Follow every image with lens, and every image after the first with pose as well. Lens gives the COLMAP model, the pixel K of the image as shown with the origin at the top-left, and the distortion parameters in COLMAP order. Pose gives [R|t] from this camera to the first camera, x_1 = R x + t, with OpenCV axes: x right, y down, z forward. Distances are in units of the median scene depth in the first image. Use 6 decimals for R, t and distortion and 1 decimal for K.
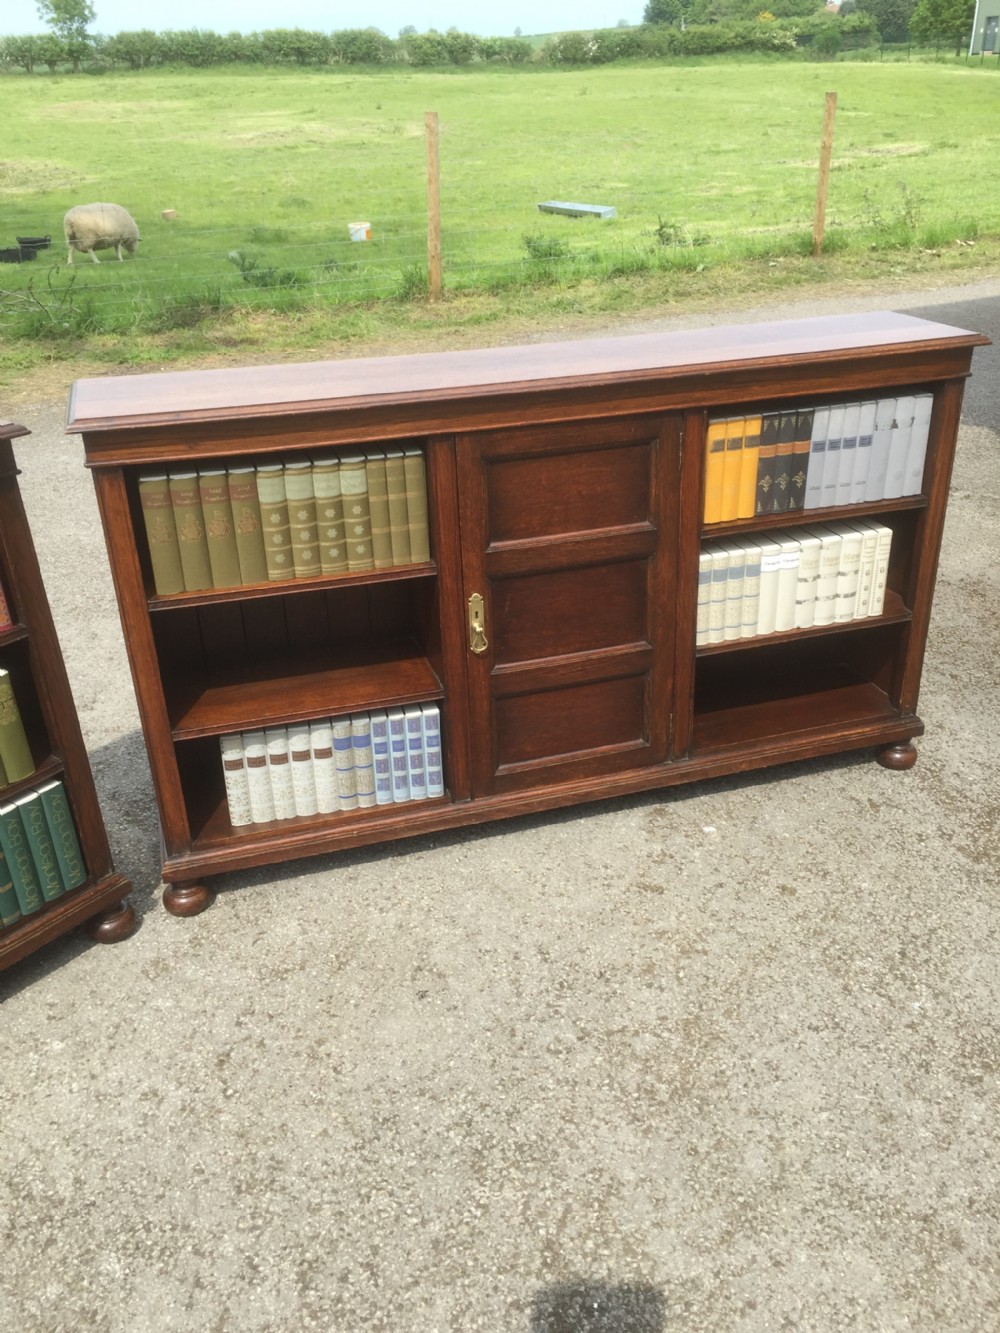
lens RADIAL K [[1134.9, 0, 498.0], [0, 1134.9, 654.7], [0, 0, 1]] dist [0.080806, -0.122550]
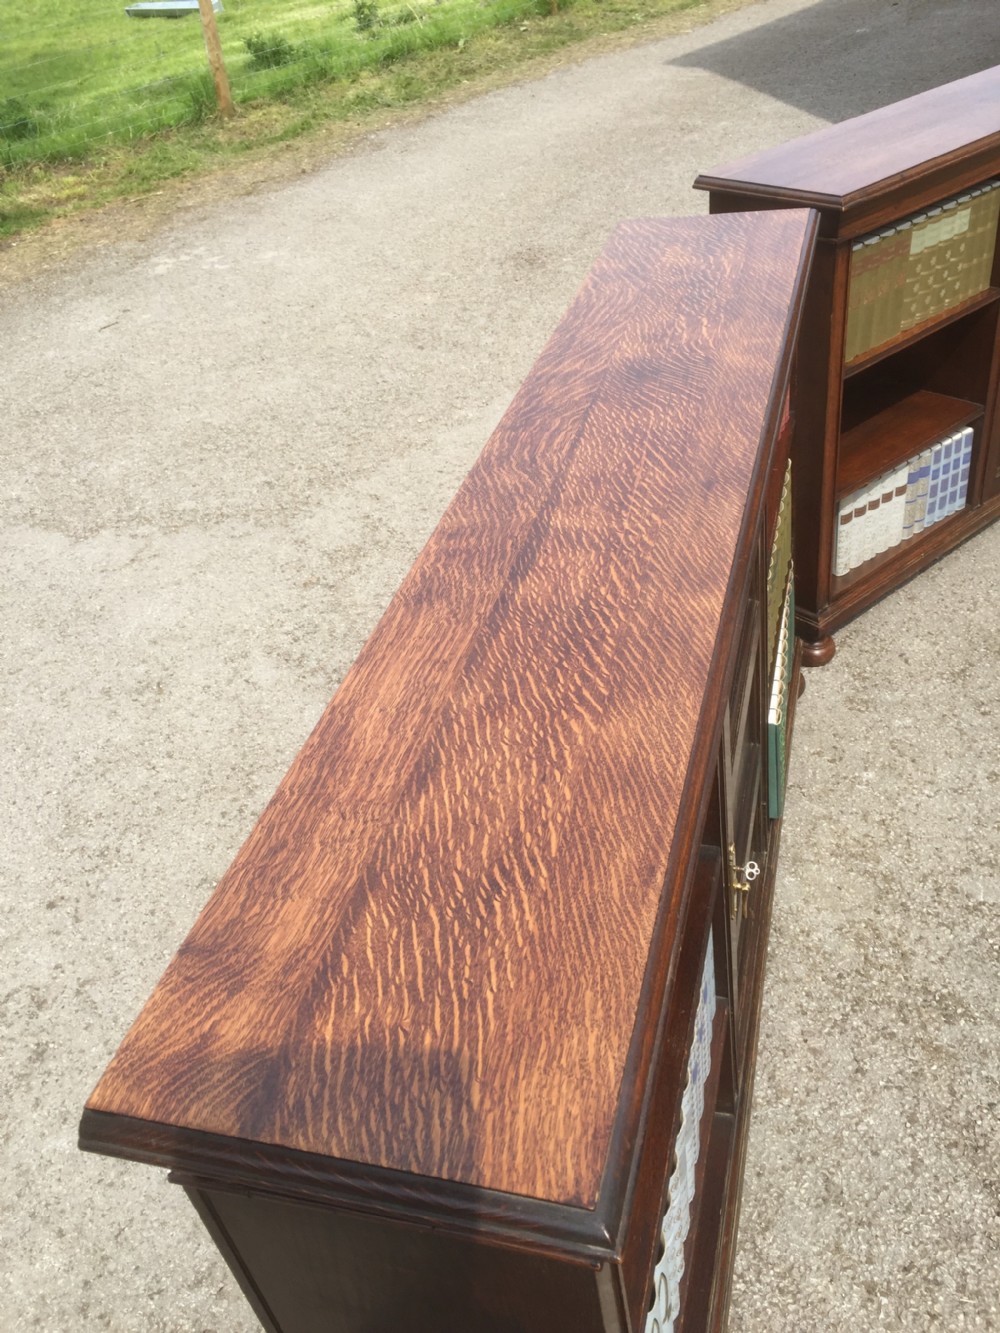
lens RADIAL K [[1128.2, 0, 501.9], [0, 1128.2, 658.4], [0, 0, 1]] dist [0.078364, -0.103725]
pose [[0.920337, -0.290413, 0.261992, -0.820202], [0.246238, 0.950647, 0.188779, -0.061290], [-0.303885, -0.109228, 0.946426, 0.044943]]
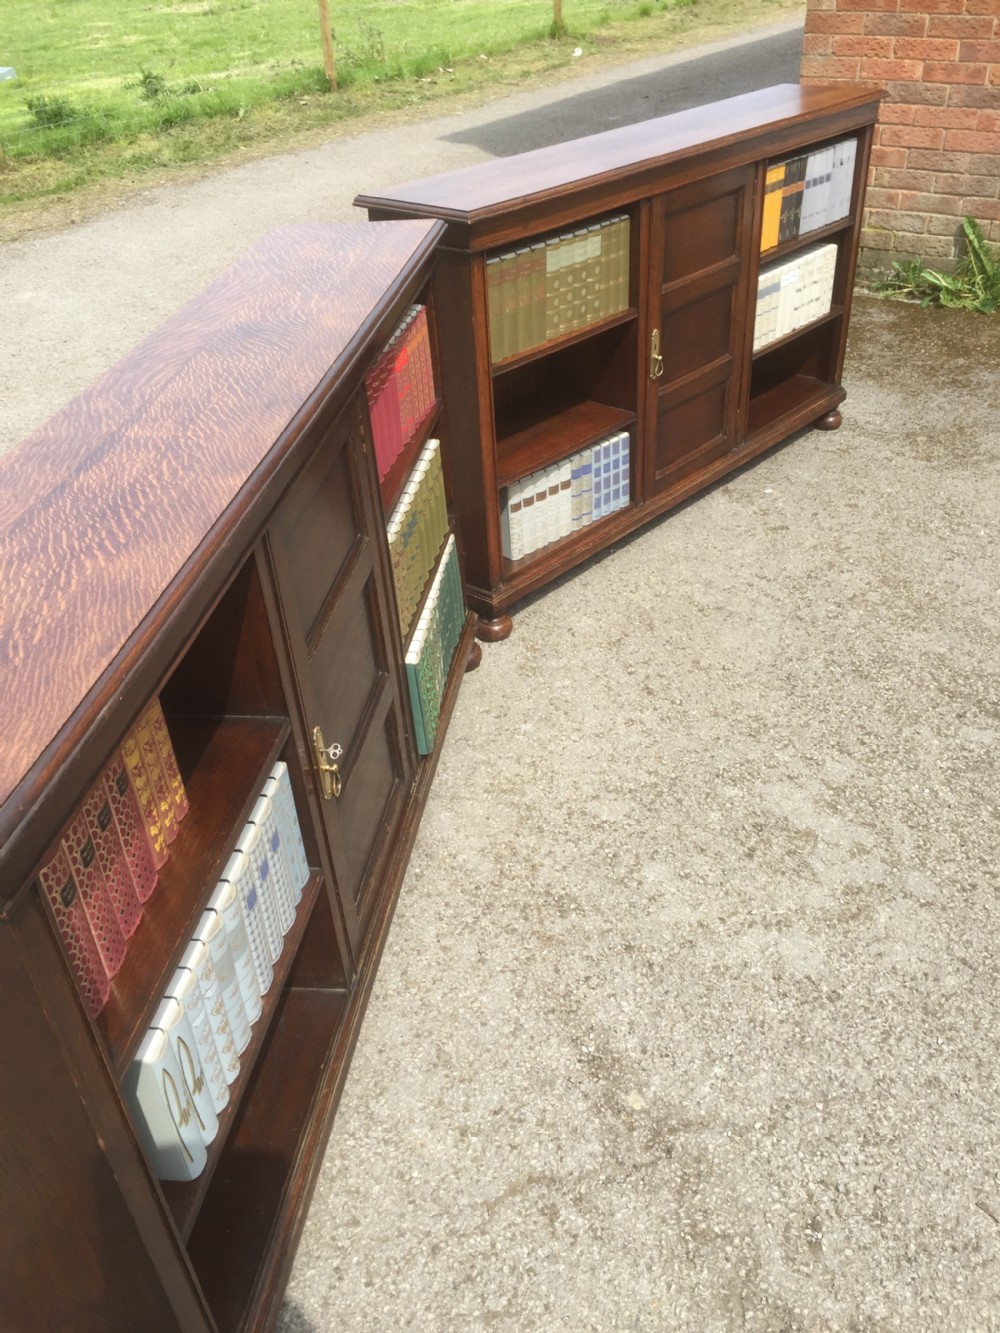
lens RADIAL K [[1134.9, 0, 498.0], [0, 1134.9, 654.7], [0, 0, 1]] dist [0.080806, -0.122550]
pose [[0.863338, -0.289492, 0.413330, -0.759348], [0.243789, 0.956428, 0.160661, 0.044927], [-0.441831, -0.037939, 0.896296, -0.094092]]
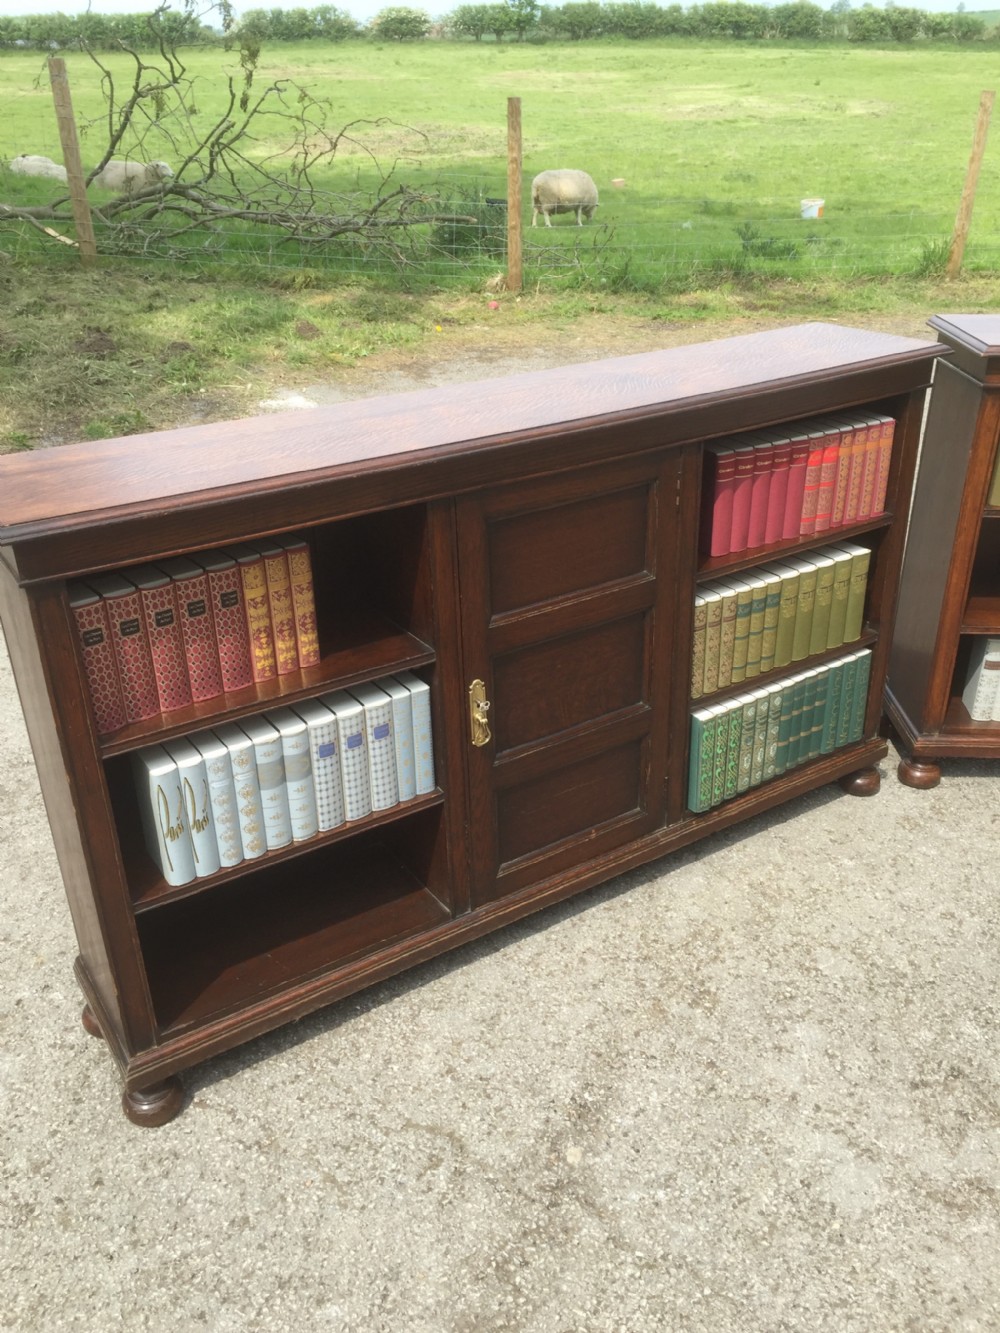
lens RADIAL K [[1120.3, 0, 497.9], [0, 1120.3, 658.8], [0, 0, 1]] dist [0.093636, -0.133924]
pose [[0.947110, 0.166807, -0.274149, -0.369284], [-0.159846, 0.985989, 0.047705, 0.108786], [0.278265, -0.001361, 0.960503, -0.209840]]
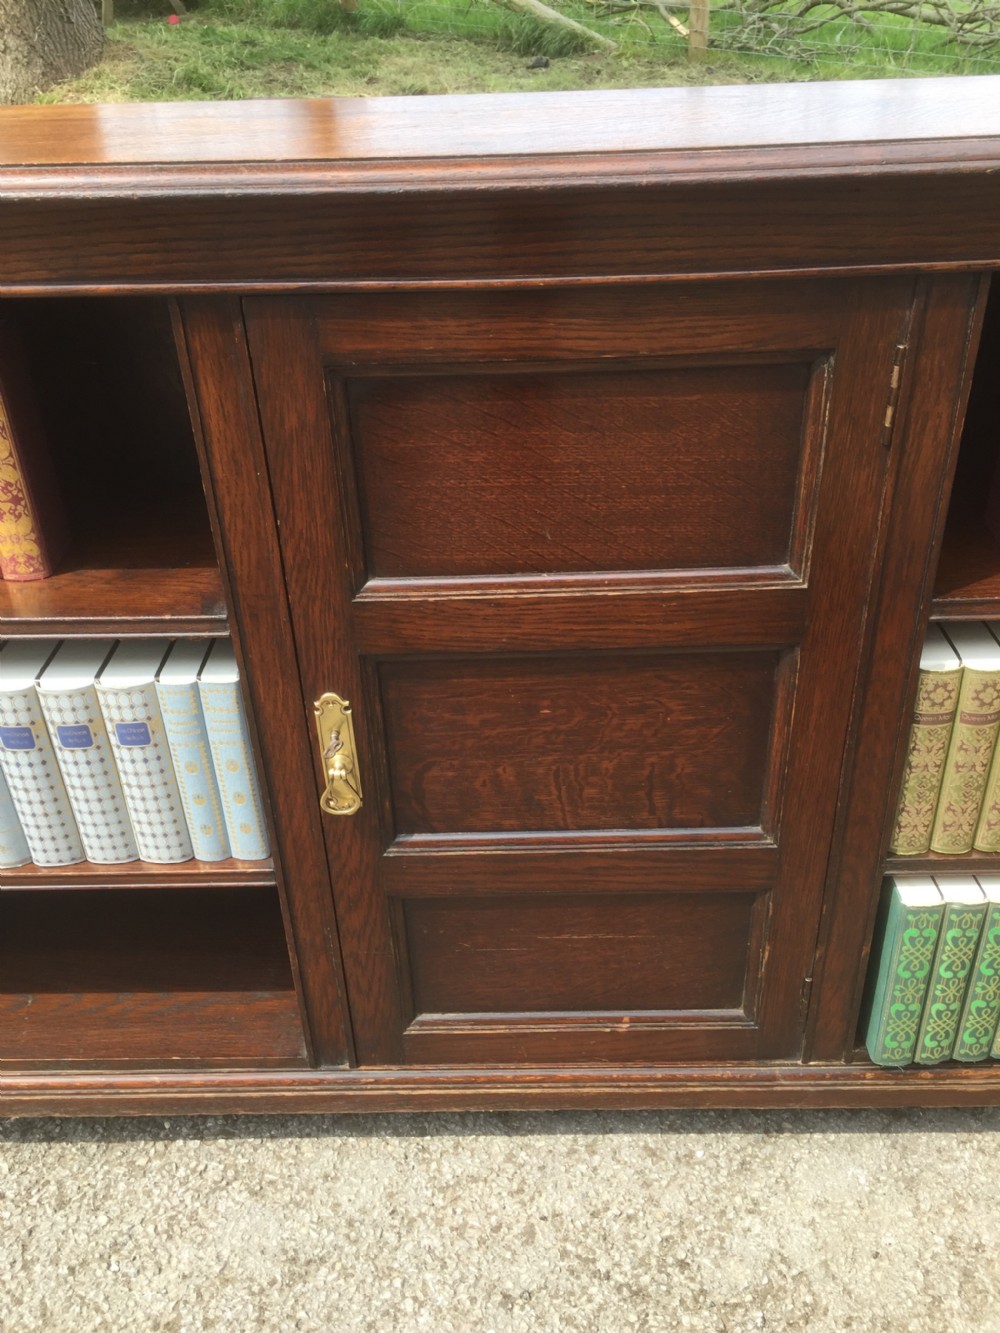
lens RADIAL K [[1134.9, 0, 498.0], [0, 1134.9, 654.7], [0, 0, 1]] dist [0.080806, -0.122550]
pose [[0.614497, 0.442127, -0.653389, -0.307500], [-0.340680, 0.895718, 0.285703, 0.019126], [0.711569, 0.047033, 0.701040, 0.297997]]
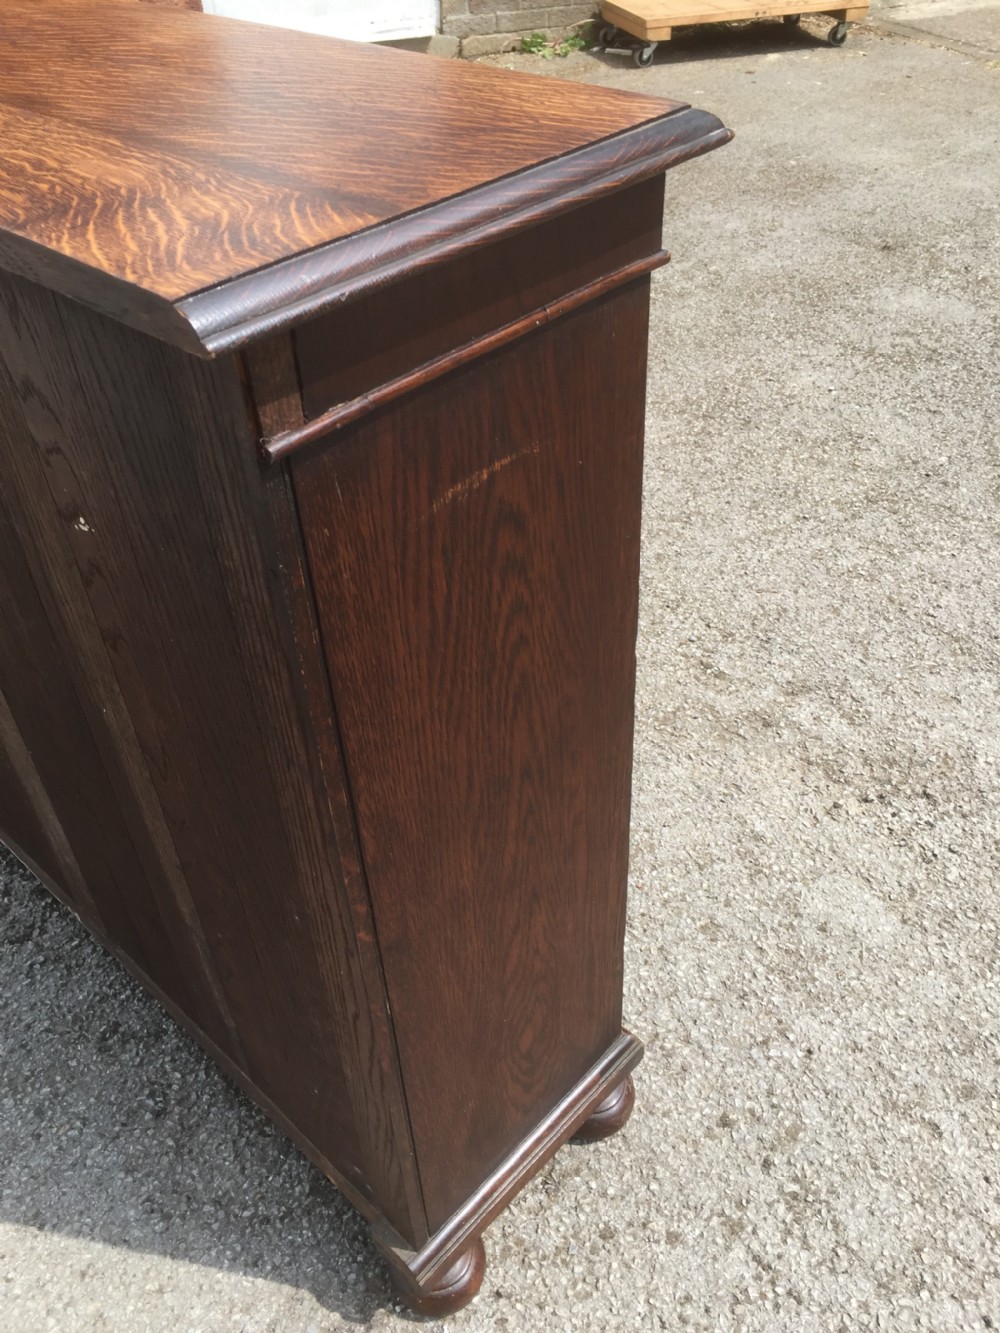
lens RADIAL K [[1134.9, 0, 498.0], [0, 1134.9, 654.7], [0, 0, 1]] dist [0.080806, -0.122550]
pose [[0.095754, -0.597098, 0.796433, -1.045366], [0.460638, 0.735863, 0.496305, 0.053545], [-0.882408, 0.319344, 0.345508, 0.255808]]
